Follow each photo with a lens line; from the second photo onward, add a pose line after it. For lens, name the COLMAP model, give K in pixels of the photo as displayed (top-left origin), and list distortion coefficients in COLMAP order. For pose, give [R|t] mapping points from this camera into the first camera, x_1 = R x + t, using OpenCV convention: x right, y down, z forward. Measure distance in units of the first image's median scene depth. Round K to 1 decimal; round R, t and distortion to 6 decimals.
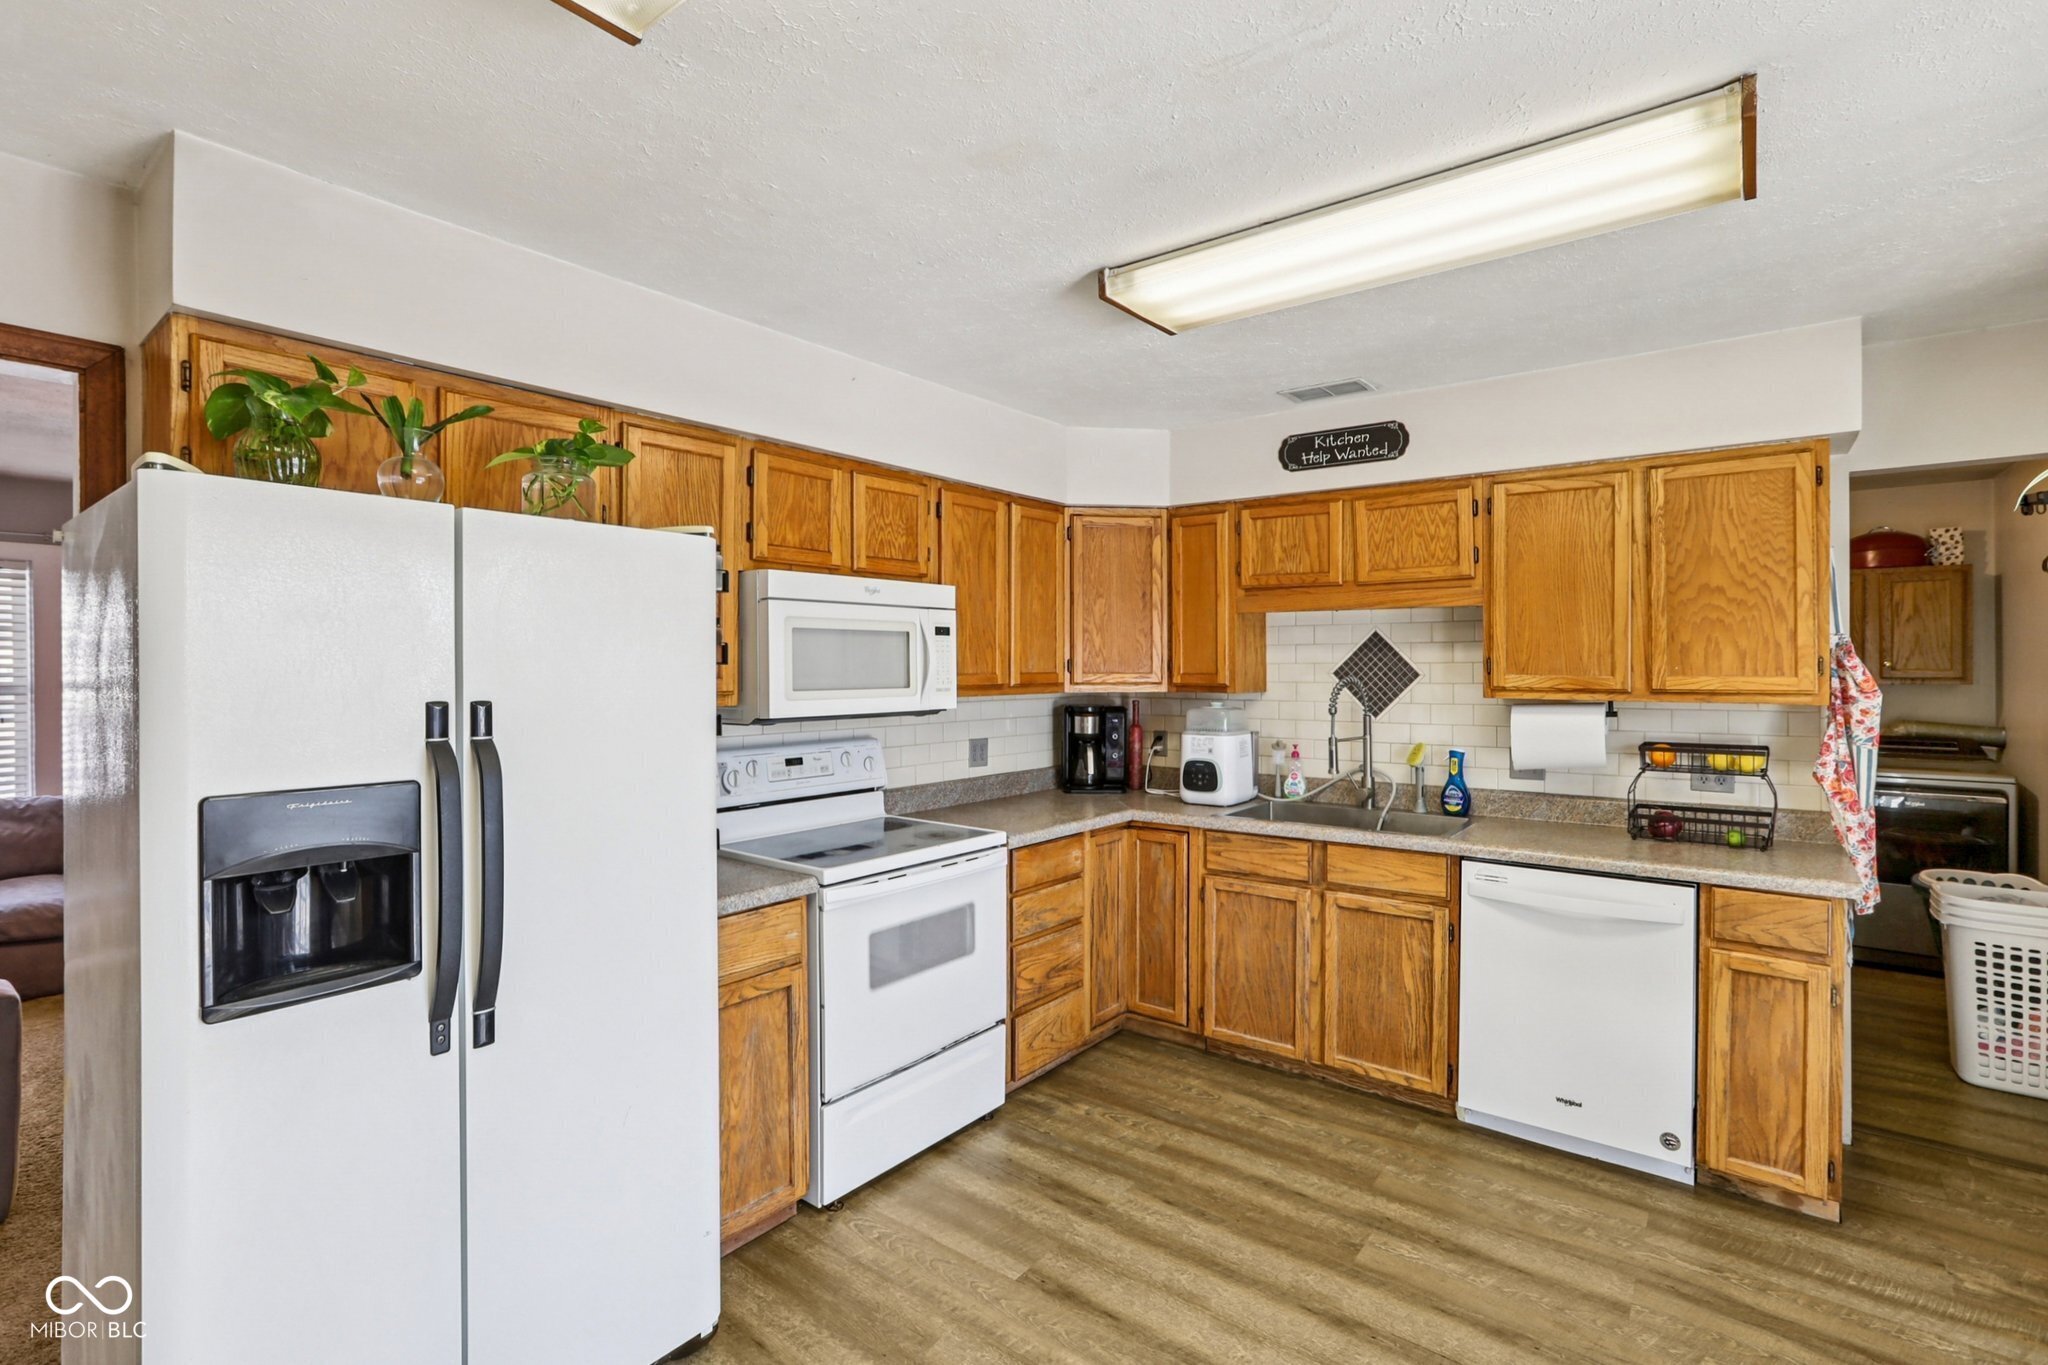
lens RADIAL K [[929.5, 0, 1047.3], [0, 929.5, 660.2], [0, 0, 1]] dist [-0.046225, 0.000153]
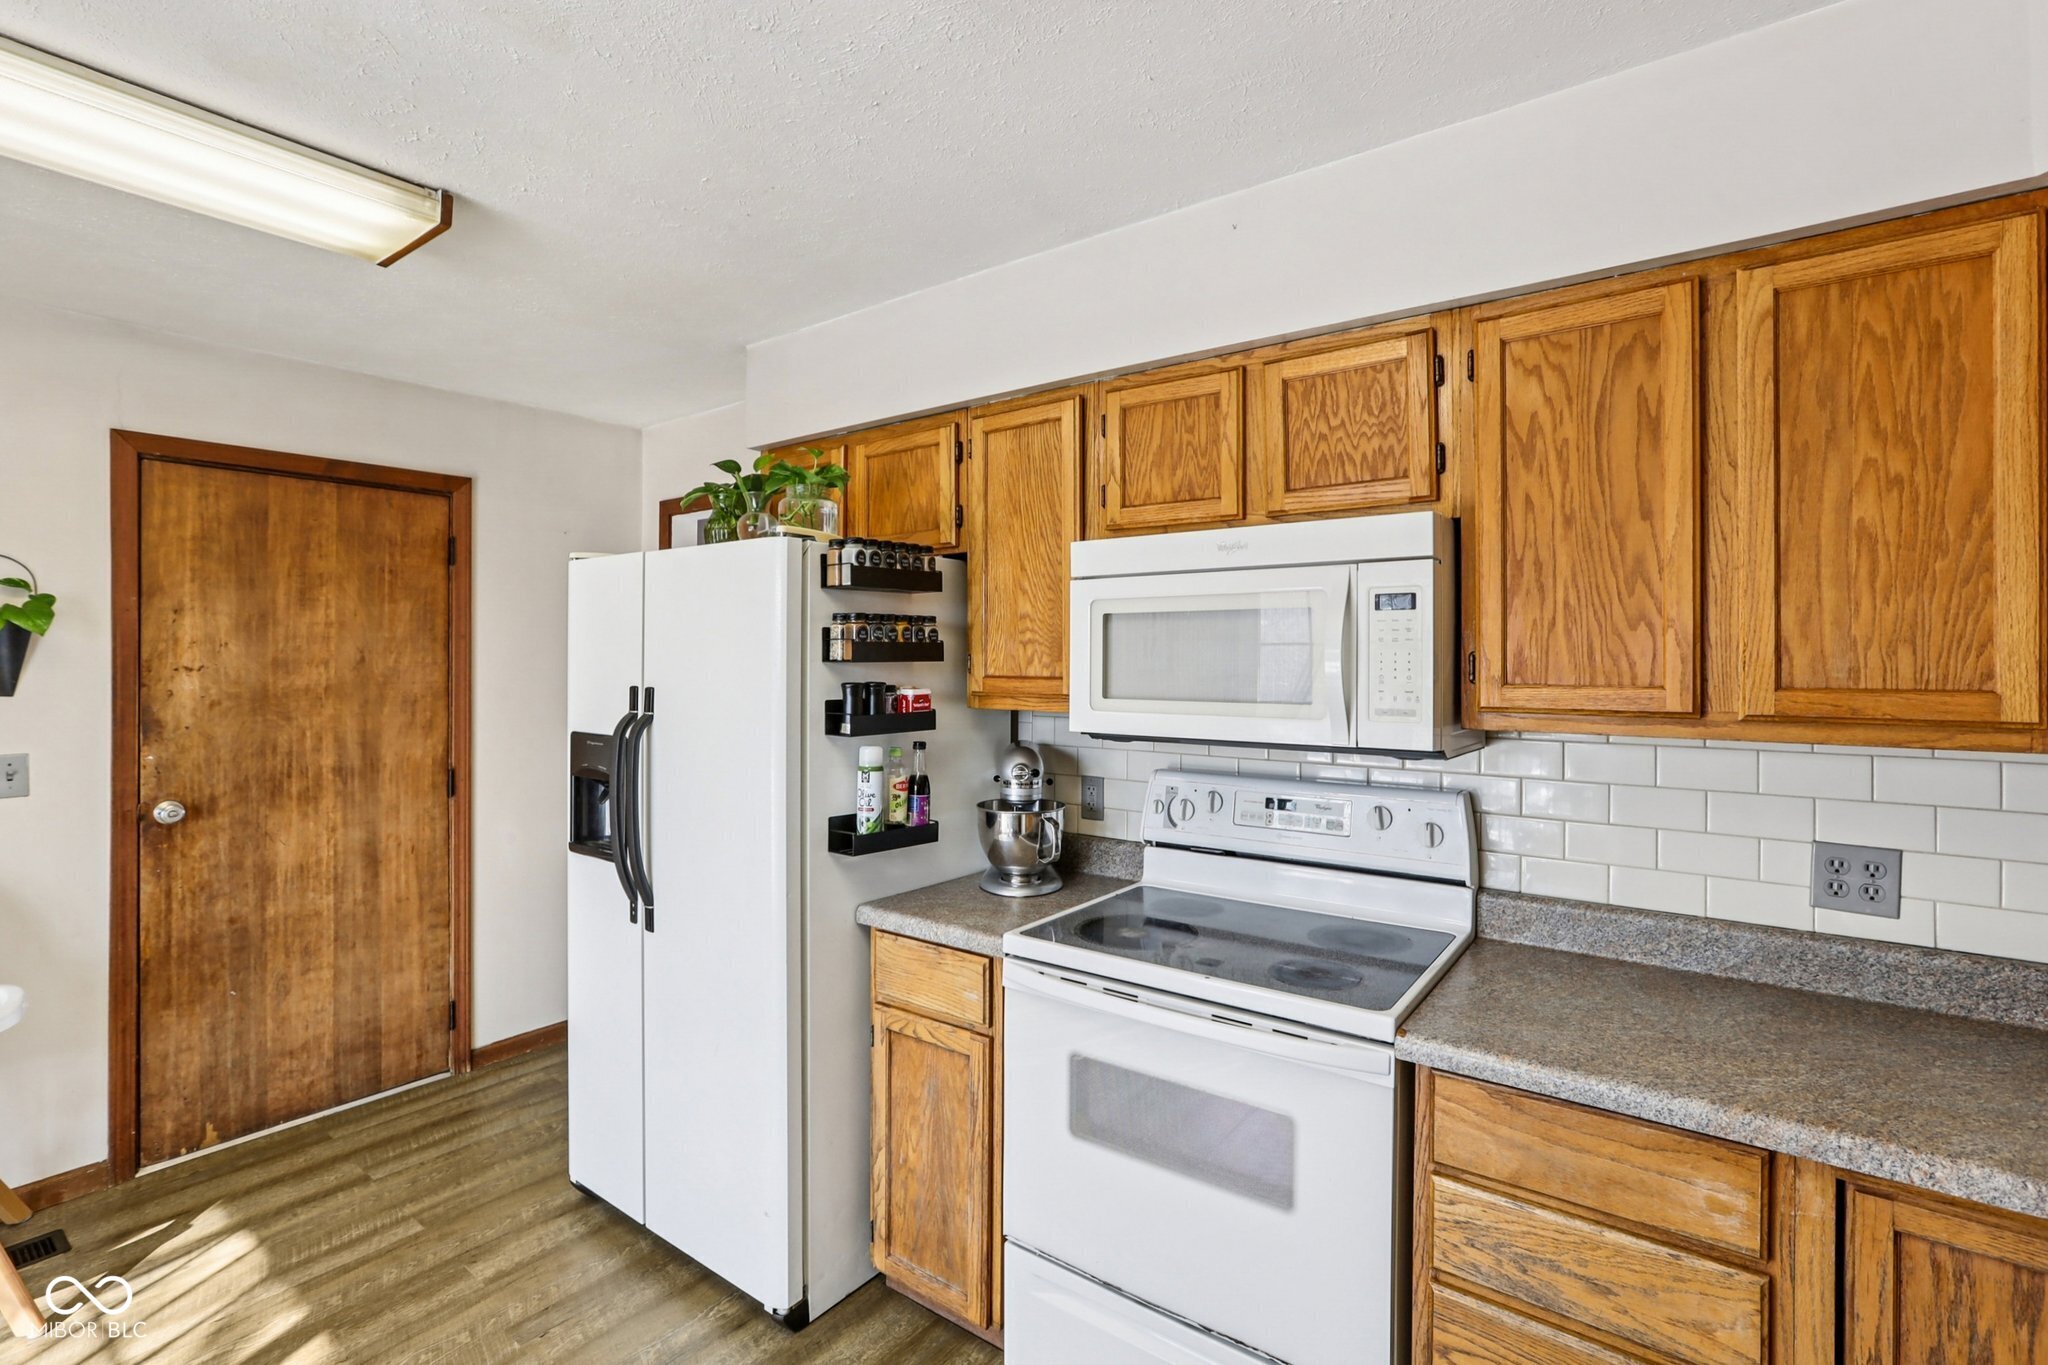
lens RADIAL K [[929.5, 0, 1047.3], [0, 929.5, 660.2], [0, 0, 1]] dist [-0.046225, 0.000153]
pose [[0.028552, -0.003415, -0.999586, 0.445769], [-0.003427, 0.999988, -0.003514, 0.005416], [0.999586, 0.003526, 0.028540, 0.869744]]
